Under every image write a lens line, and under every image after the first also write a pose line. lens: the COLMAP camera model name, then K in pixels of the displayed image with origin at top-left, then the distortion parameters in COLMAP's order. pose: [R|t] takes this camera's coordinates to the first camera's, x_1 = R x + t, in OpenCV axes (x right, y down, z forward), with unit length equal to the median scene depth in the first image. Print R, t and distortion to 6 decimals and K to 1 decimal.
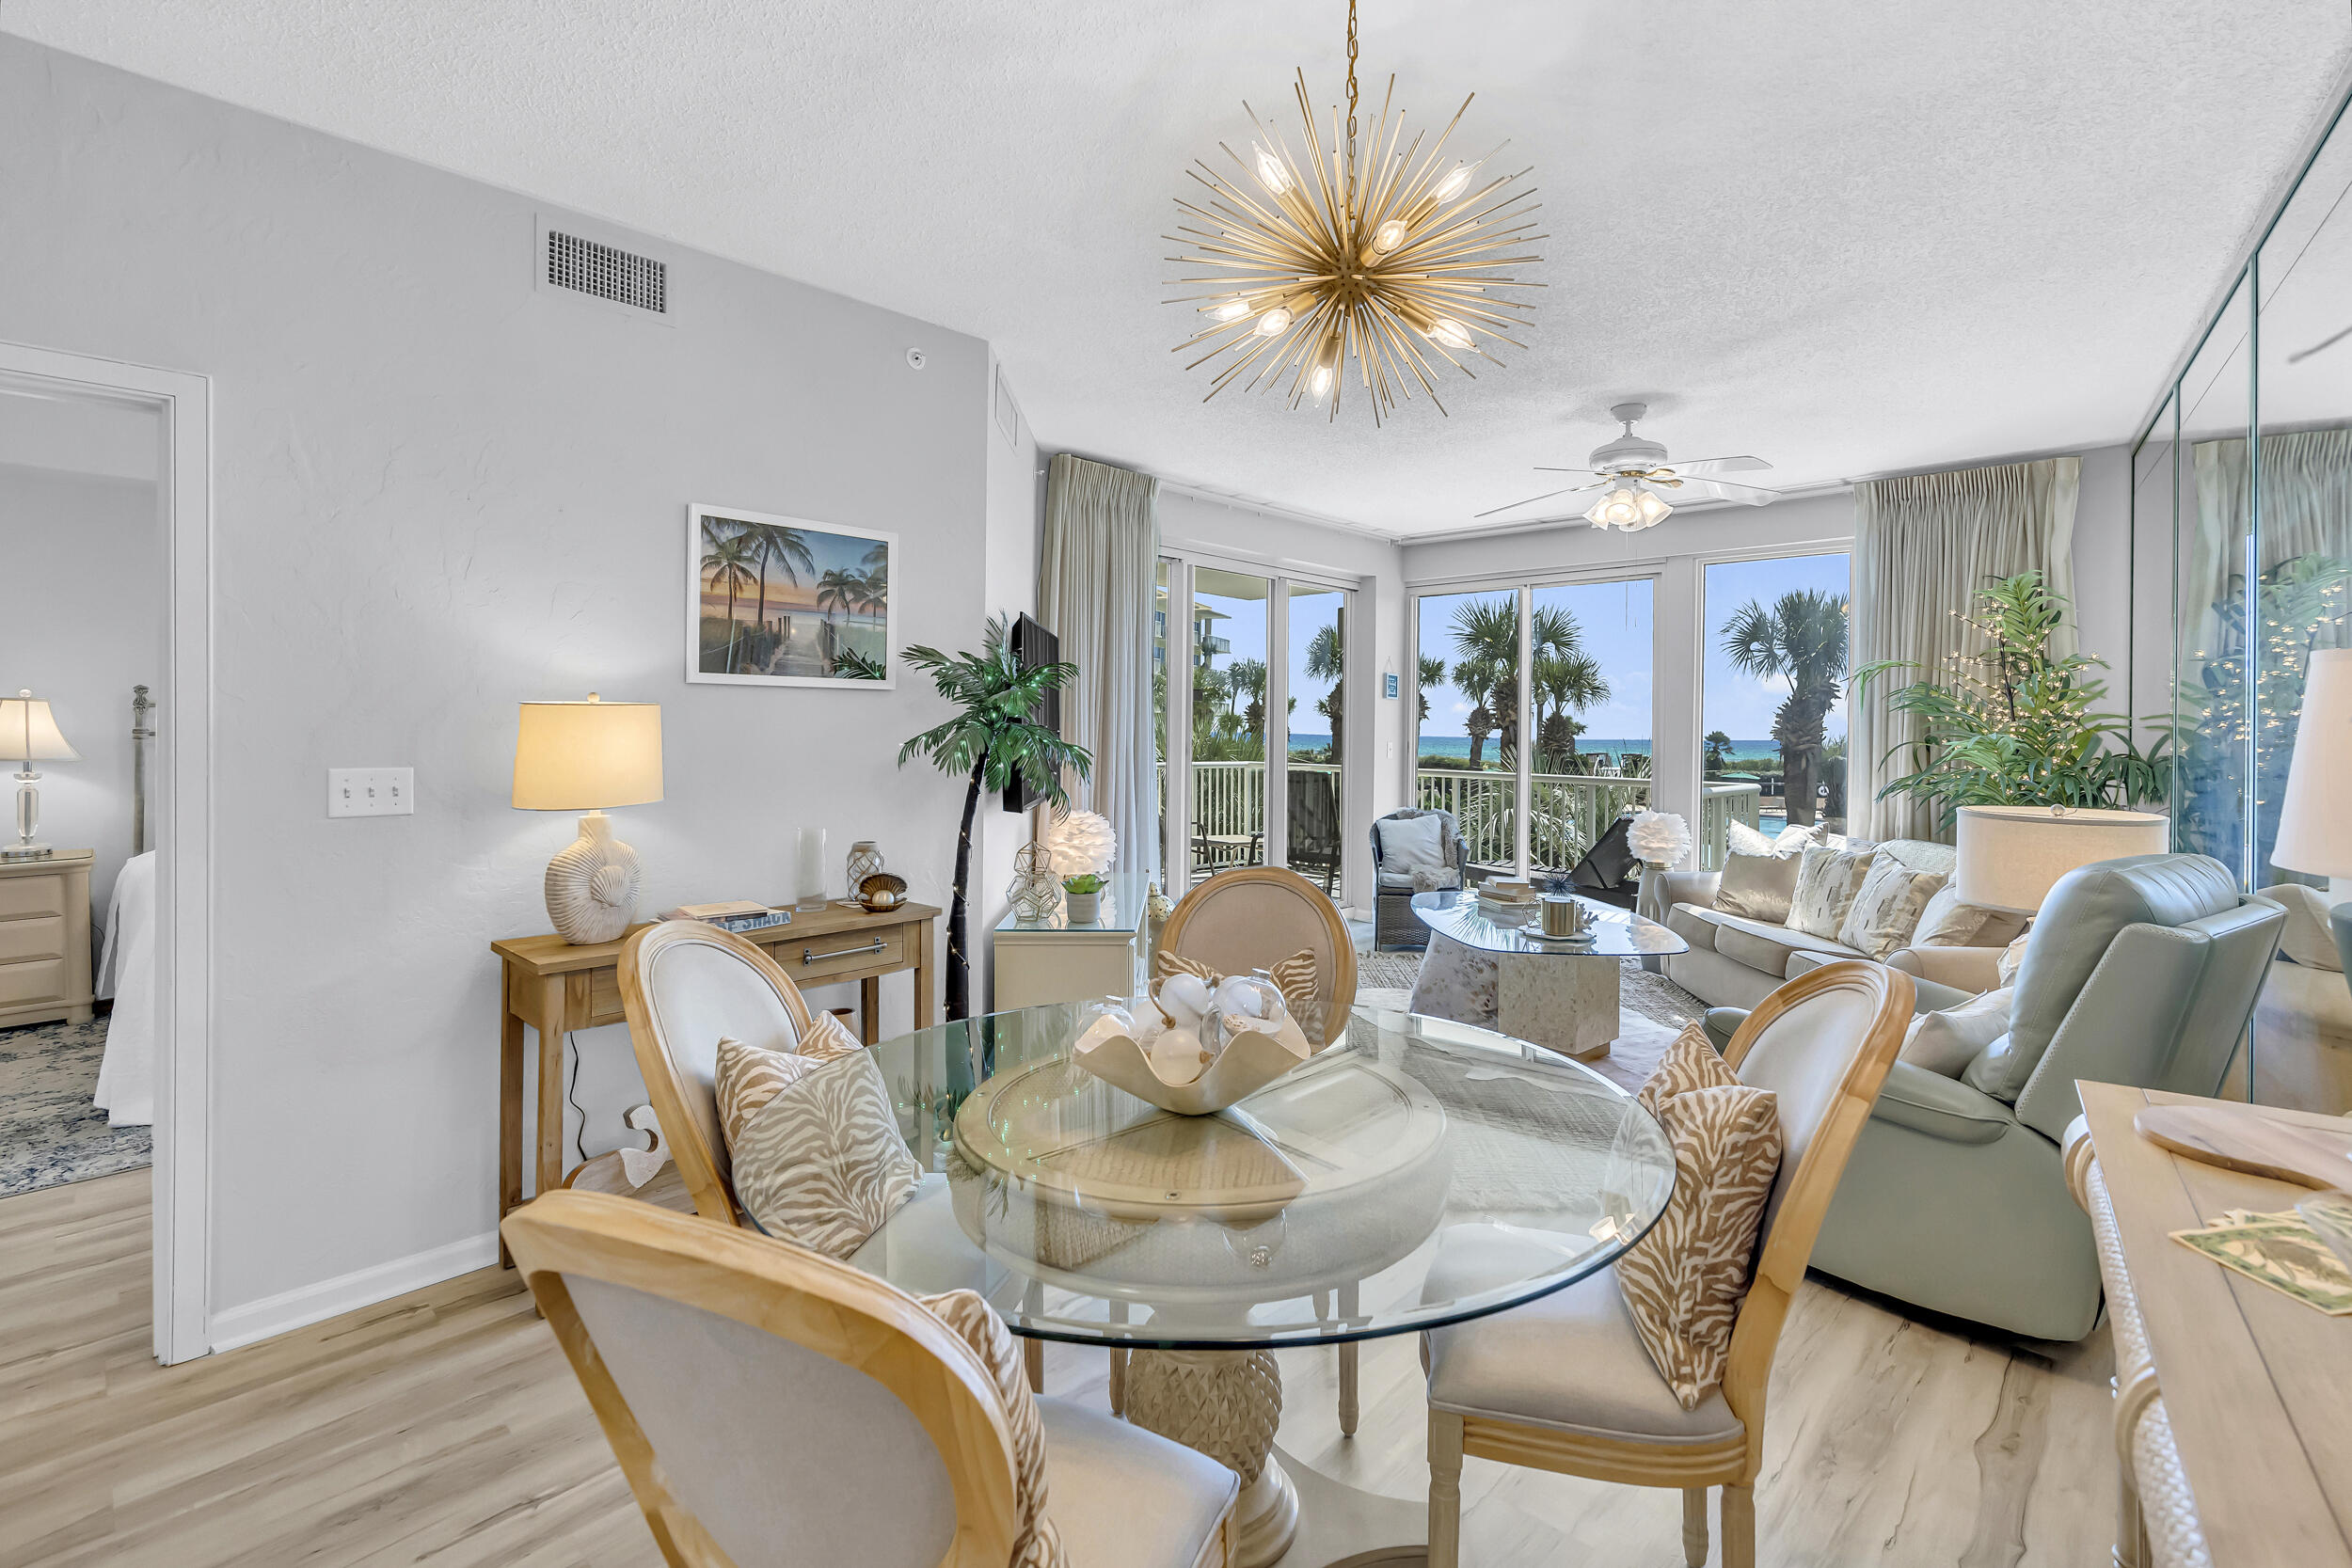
lens RADIAL K [[1062.7, 0, 1203.9], [0, 1062.7, 727.2], [0, 0, 1]] dist [-0.001753, 0.000119]
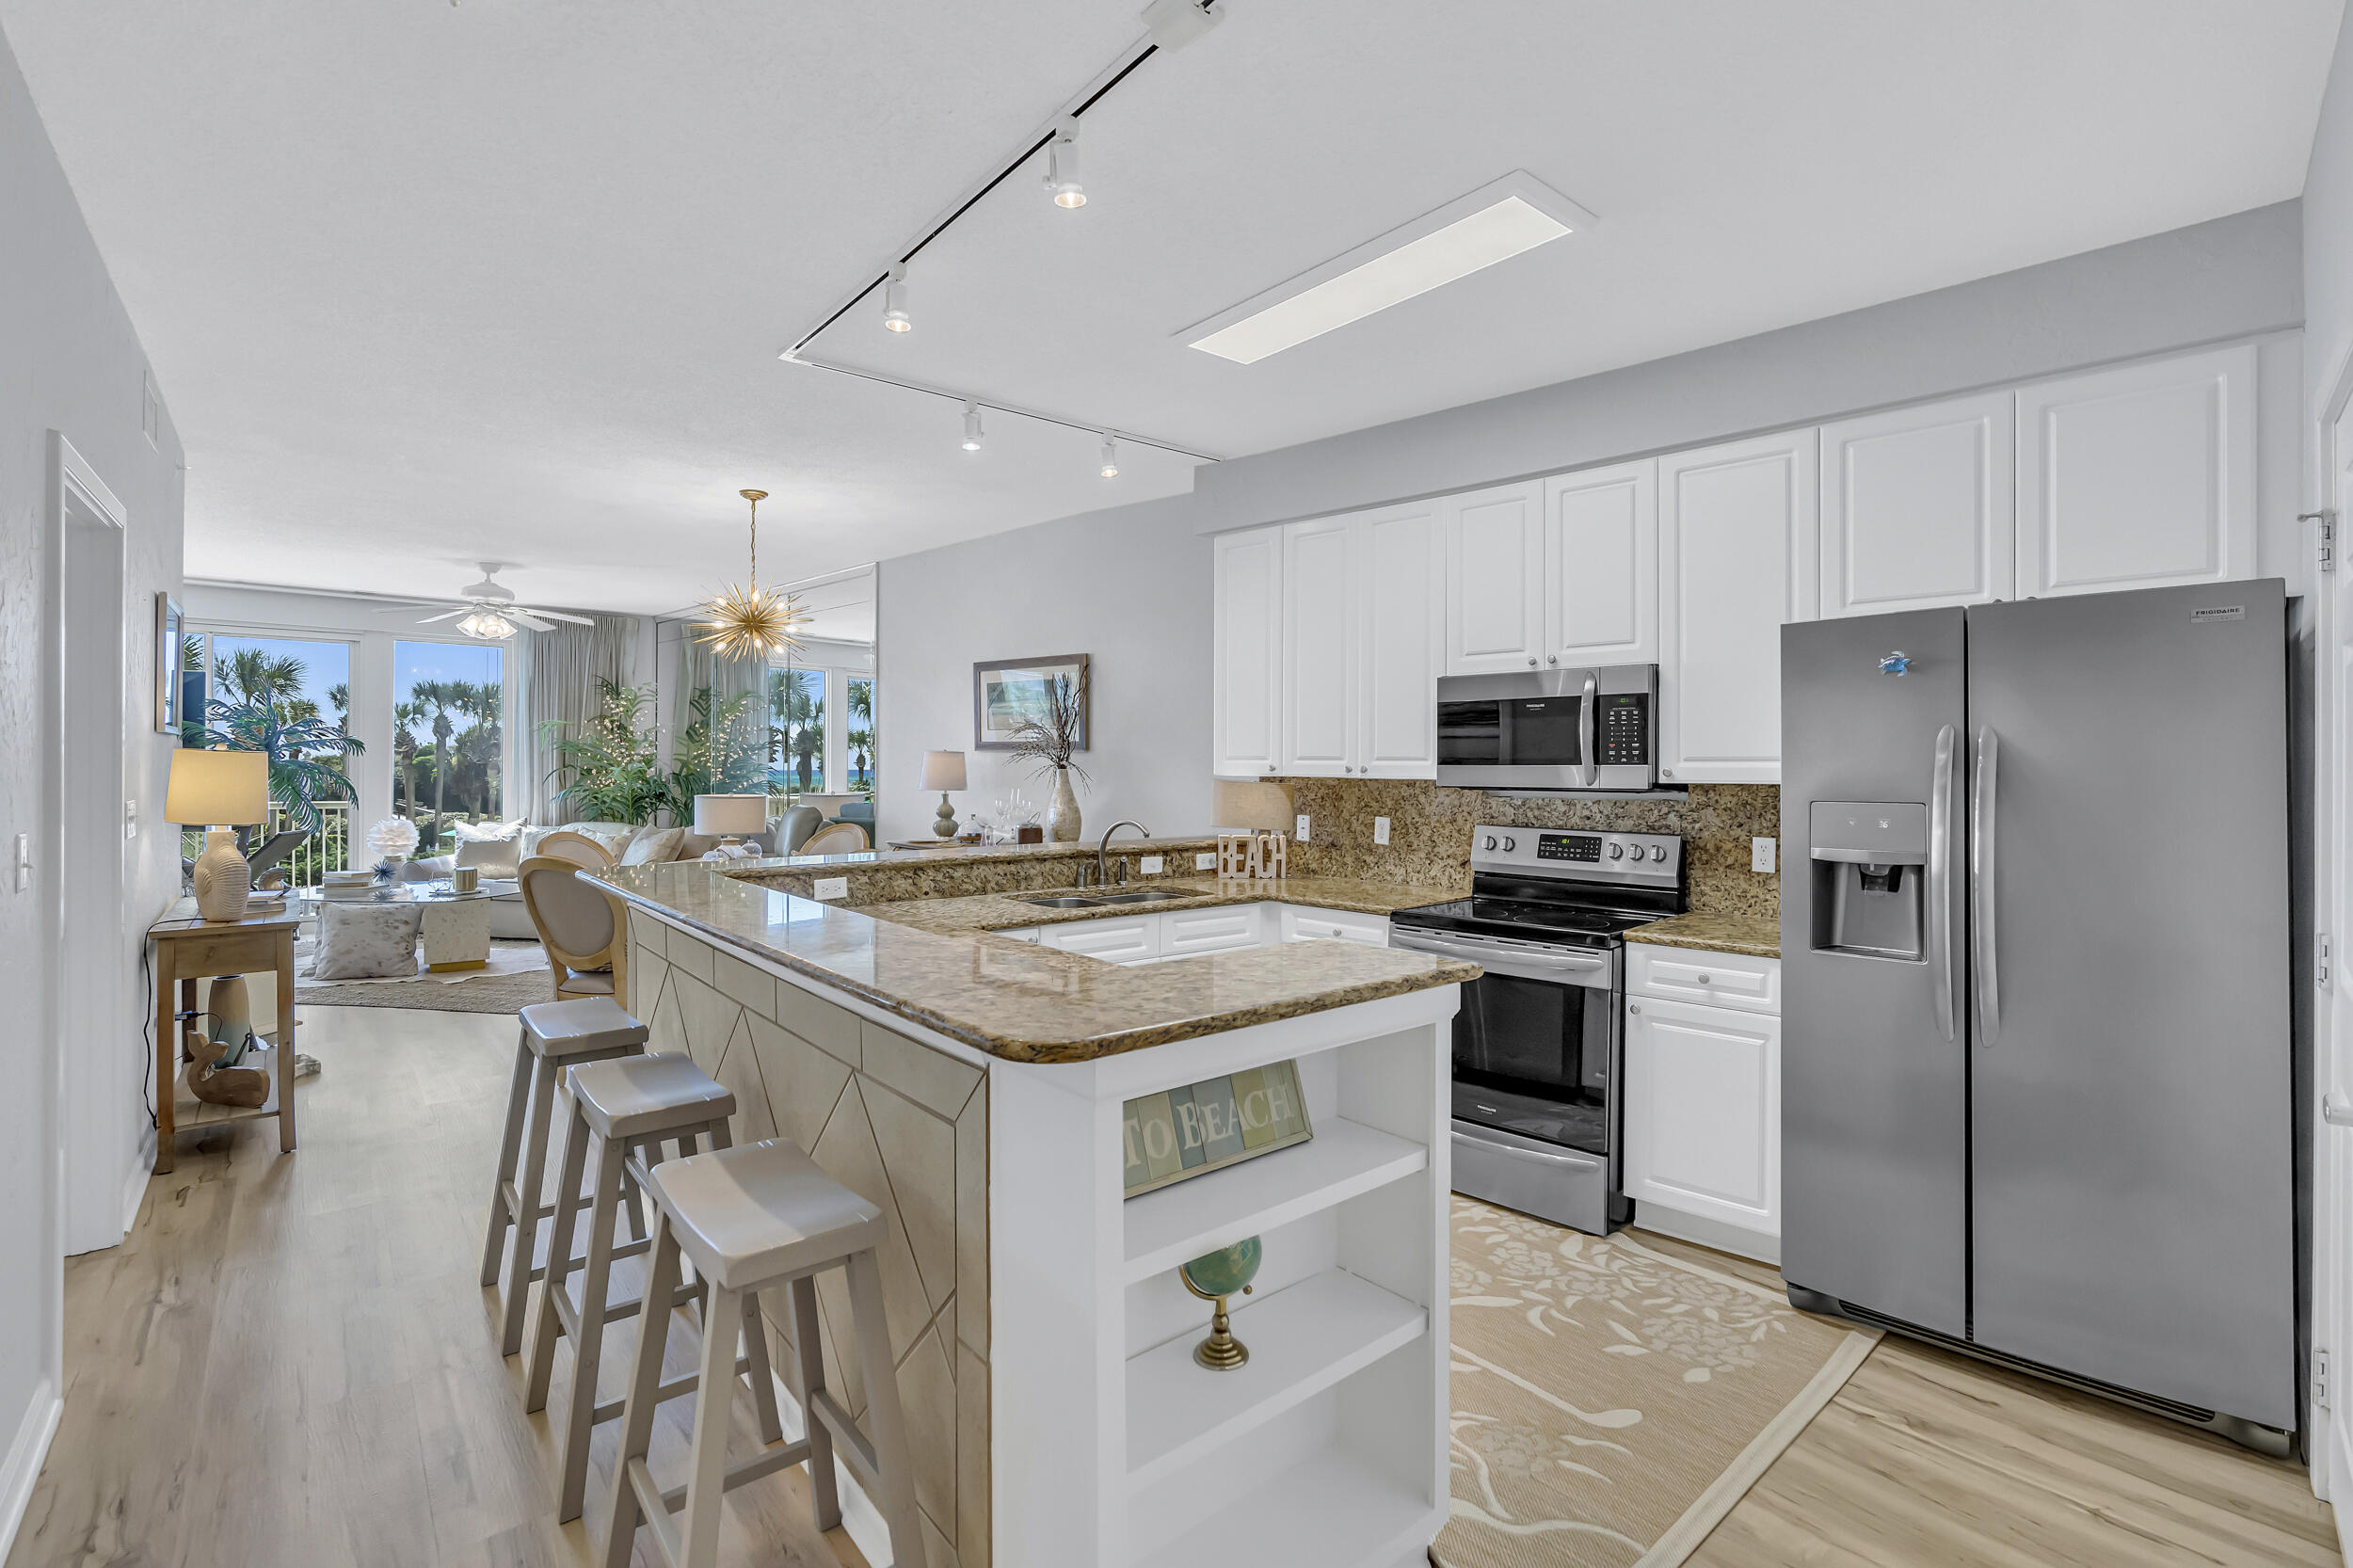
lens RADIAL K [[1073.0, 0, 1187.2], [0, 1073.0, 772.8], [0, 0, 1]] dist [-0.021107, -0.000015]
pose [[0.123388, -0.013954, 0.992260, -0.942610], [-0.006062, 0.999872, 0.014815, -0.010964], [-0.992340, -0.007843, 0.123288, -0.225937]]
